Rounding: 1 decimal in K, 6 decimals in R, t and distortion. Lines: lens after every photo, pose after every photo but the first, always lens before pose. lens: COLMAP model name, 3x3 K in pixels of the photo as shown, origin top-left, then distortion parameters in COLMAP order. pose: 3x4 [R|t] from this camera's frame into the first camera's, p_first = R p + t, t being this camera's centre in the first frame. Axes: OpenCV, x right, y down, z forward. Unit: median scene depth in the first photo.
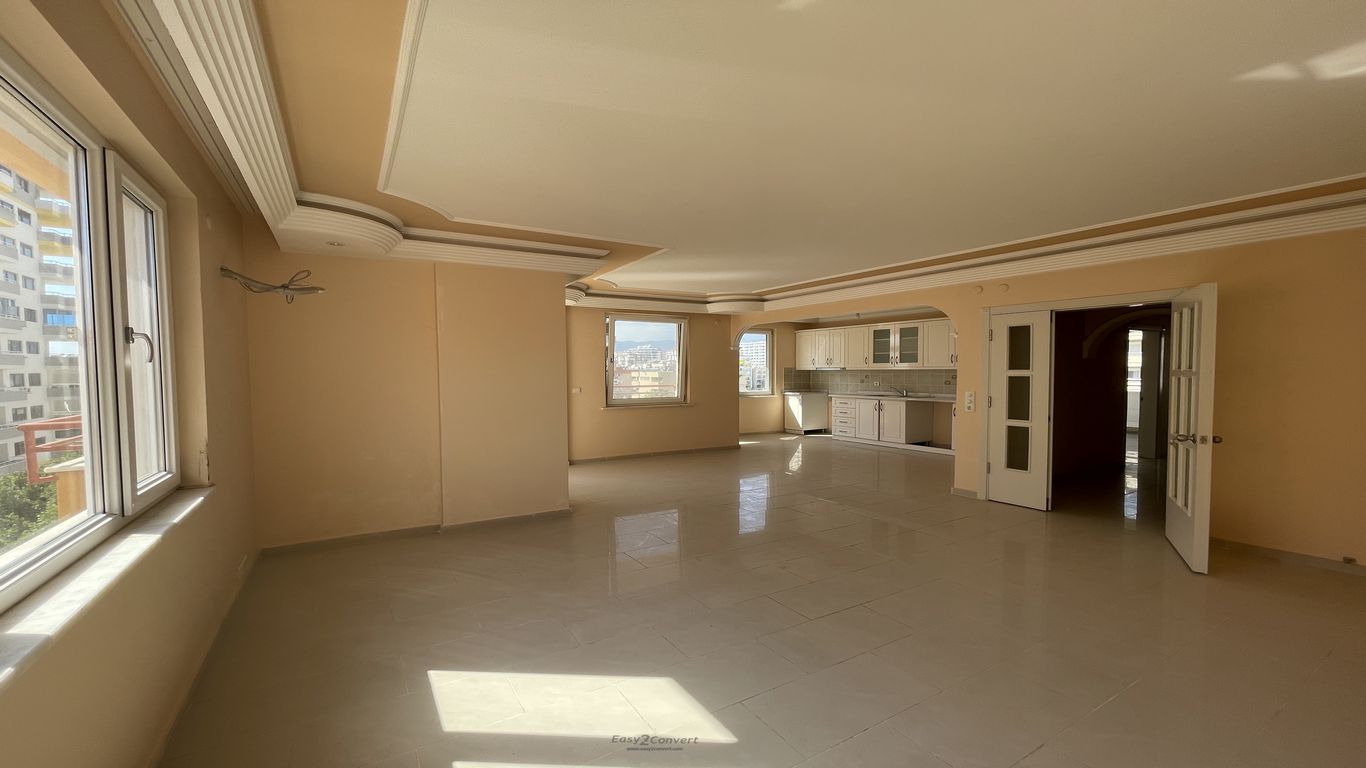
lens RADIAL K [[548.3, 0, 679.4], [0, 548.3, 395.0], [0, 0, 1]] dist [0.002958, -0.000114]
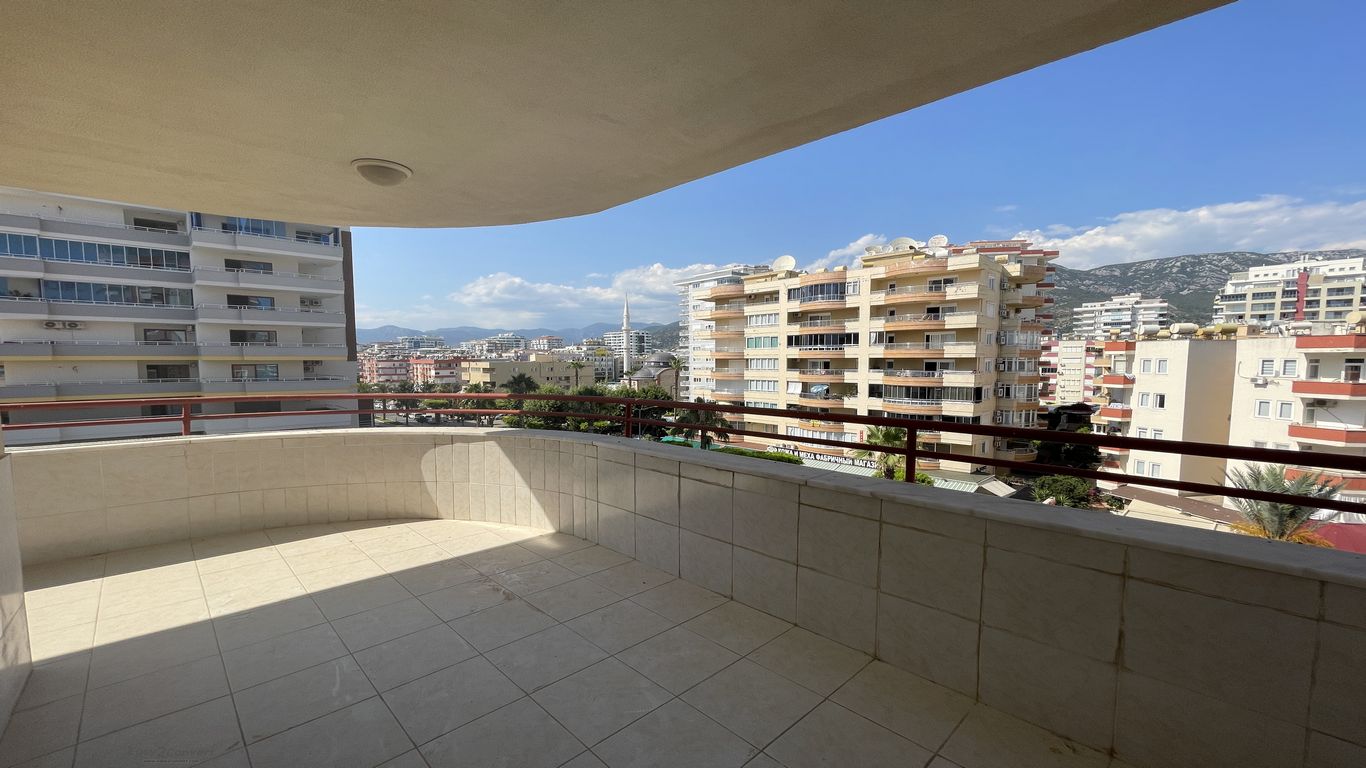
lens RADIAL K [[548.3, 0, 679.4], [0, 548.3, 395.0], [0, 0, 1]] dist [0.002958, -0.000114]
pose [[0.975726, -0.010631, 0.218736, 1.034336], [0.006669, 0.999800, 0.018841, -0.056182], [-0.218892, -0.016925, 0.975602, 1.107147]]
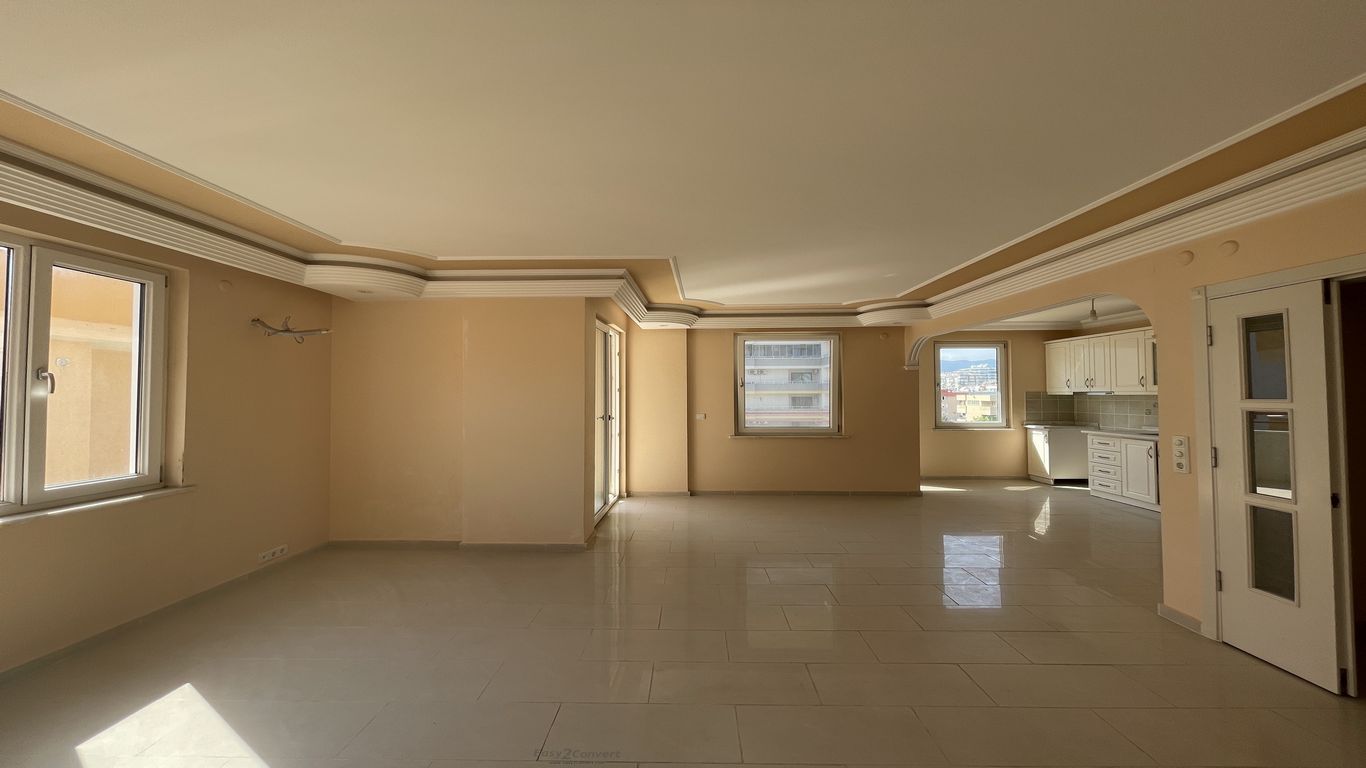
lens RADIAL K [[549.4, 0, 683.9], [0, 549.4, 377.3], [0, 0, 1]] dist [-0.001826, -0.000072]
pose [[0.846125, -0.014545, -0.532785, 0.226971], [-0.024579, 0.997499, -0.066266, -0.009831], [0.532417, 0.069165, 0.843652, 0.140647]]
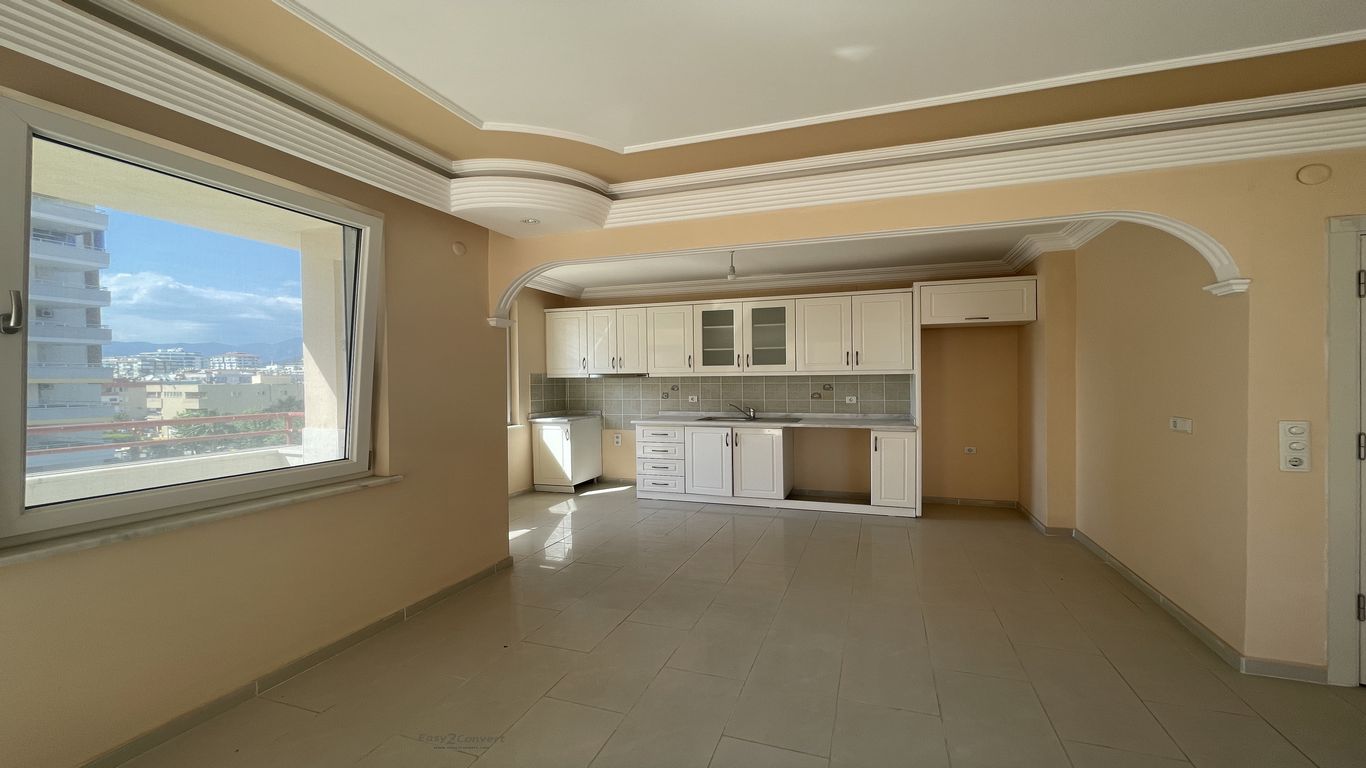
lens RADIAL K [[548.3, 0, 679.4], [0, 548.3, 395.0], [0, 0, 1]] dist [0.002958, -0.000114]
pose [[0.775963, -0.019761, 0.630468, -0.047395], [0.032684, 0.999426, -0.008901, -0.021377], [-0.629931, 0.027513, 0.776164, 0.552016]]
